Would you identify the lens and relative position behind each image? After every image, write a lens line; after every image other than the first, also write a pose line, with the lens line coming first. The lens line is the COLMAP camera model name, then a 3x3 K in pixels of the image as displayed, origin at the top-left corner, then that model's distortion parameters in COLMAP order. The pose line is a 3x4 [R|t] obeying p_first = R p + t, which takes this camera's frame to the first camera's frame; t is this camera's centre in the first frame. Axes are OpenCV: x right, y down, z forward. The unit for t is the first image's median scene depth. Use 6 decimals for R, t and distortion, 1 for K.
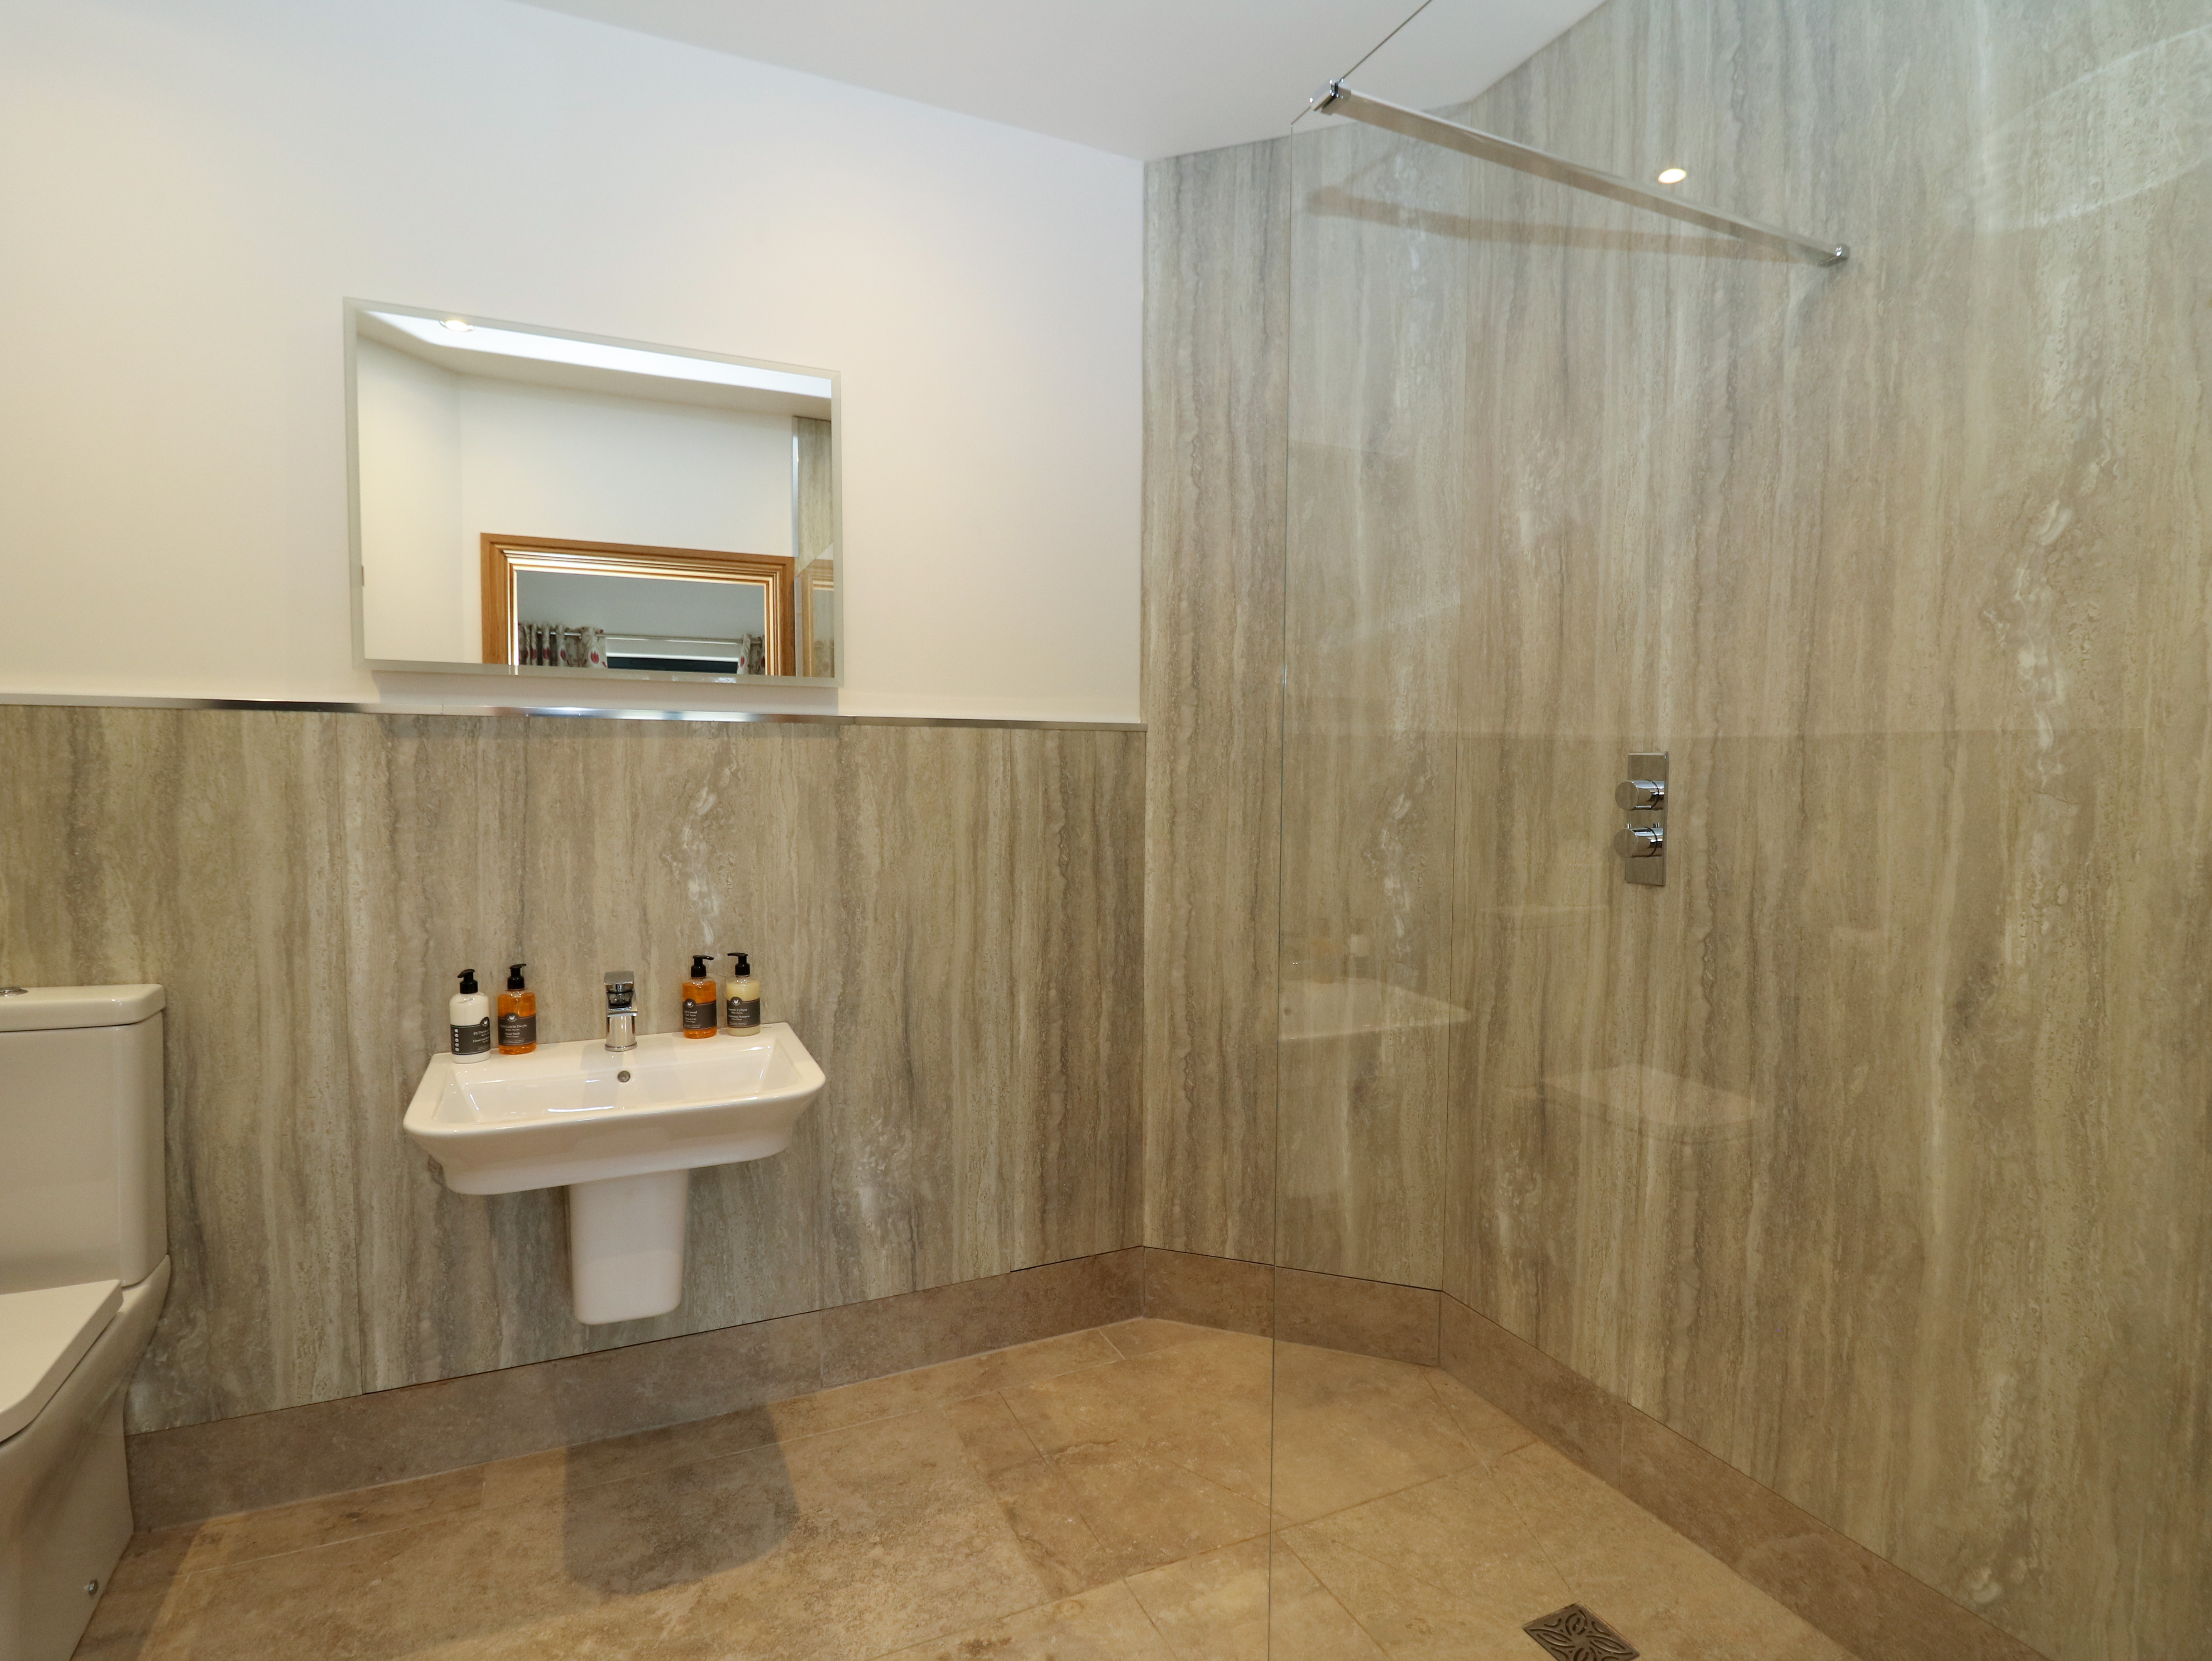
lens RADIAL K [[1164.2, 0, 1114.7], [0, 1164.2, 840.8], [0, 0, 1]] dist [0.004677, -0.014795]
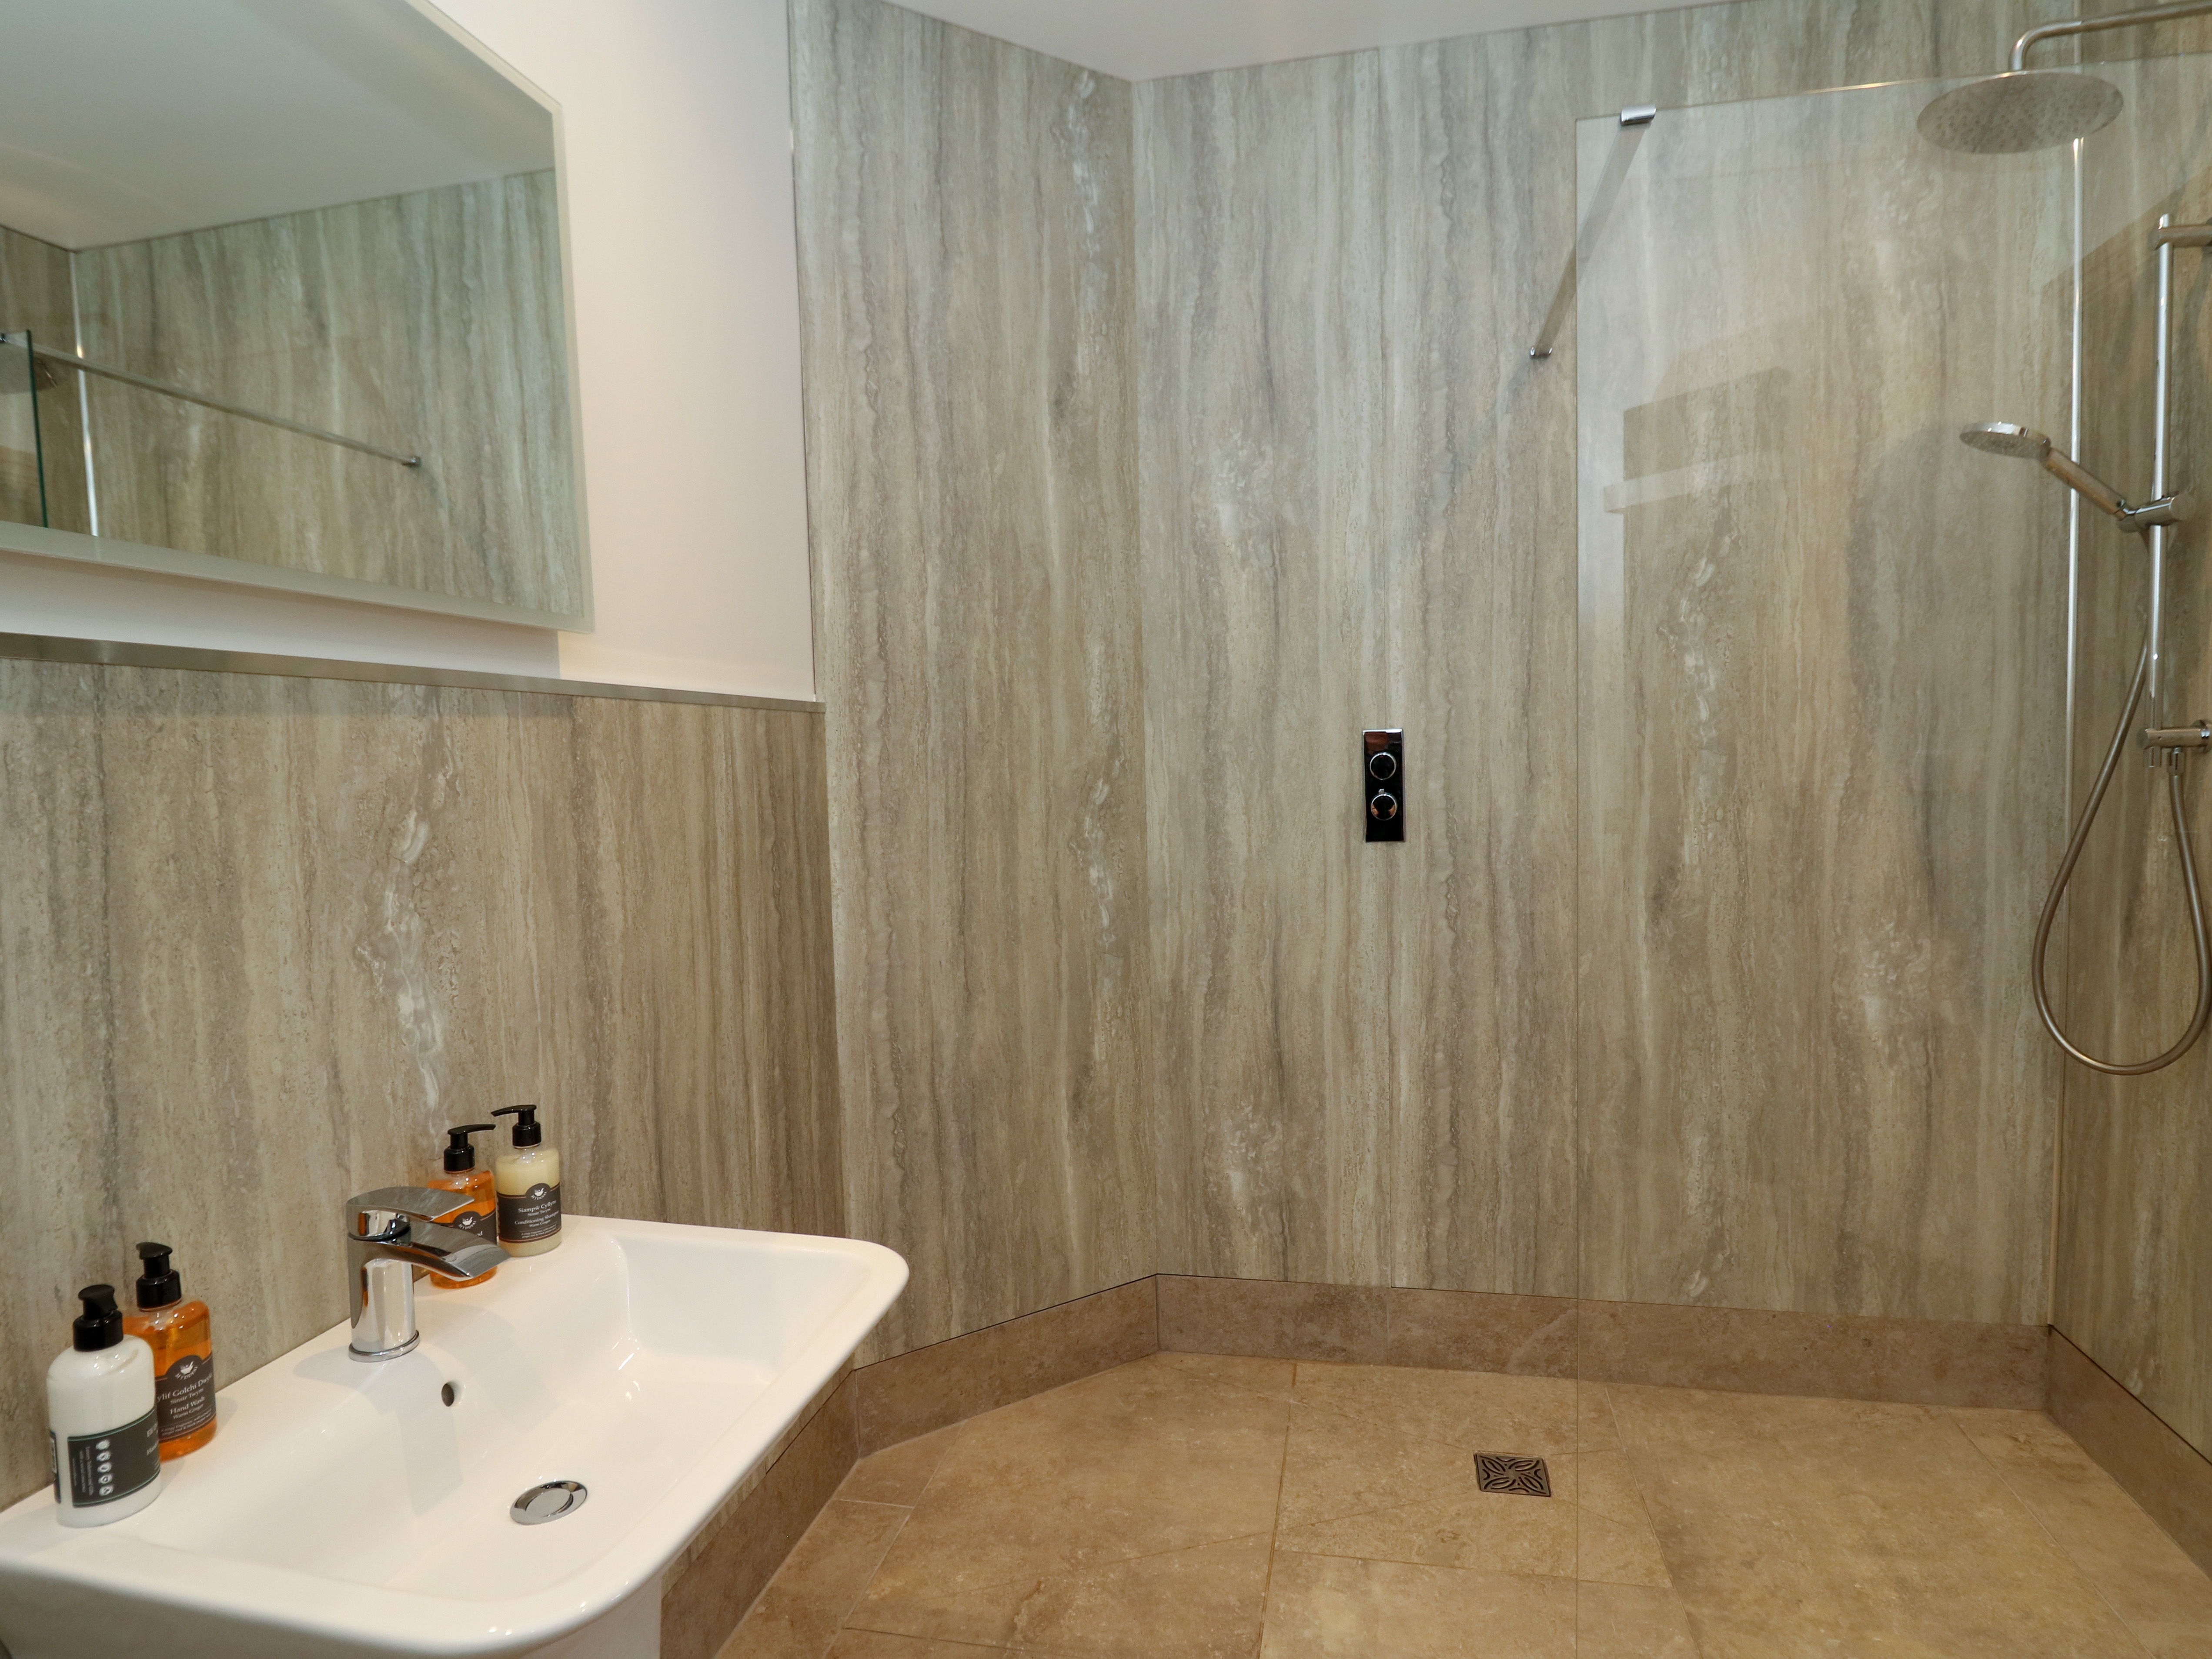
lens RADIAL K [[1206.6, 0, 1202.0], [0, 1206.6, 833.7], [0, 0, 1]] dist [0.001888, -0.004995]
pose [[0.590454, -0.075897, 0.803495, -0.588044], [0.080826, 0.996124, 0.034697, -0.026233], [-0.803014, 0.044456, 0.594300, 0.398341]]
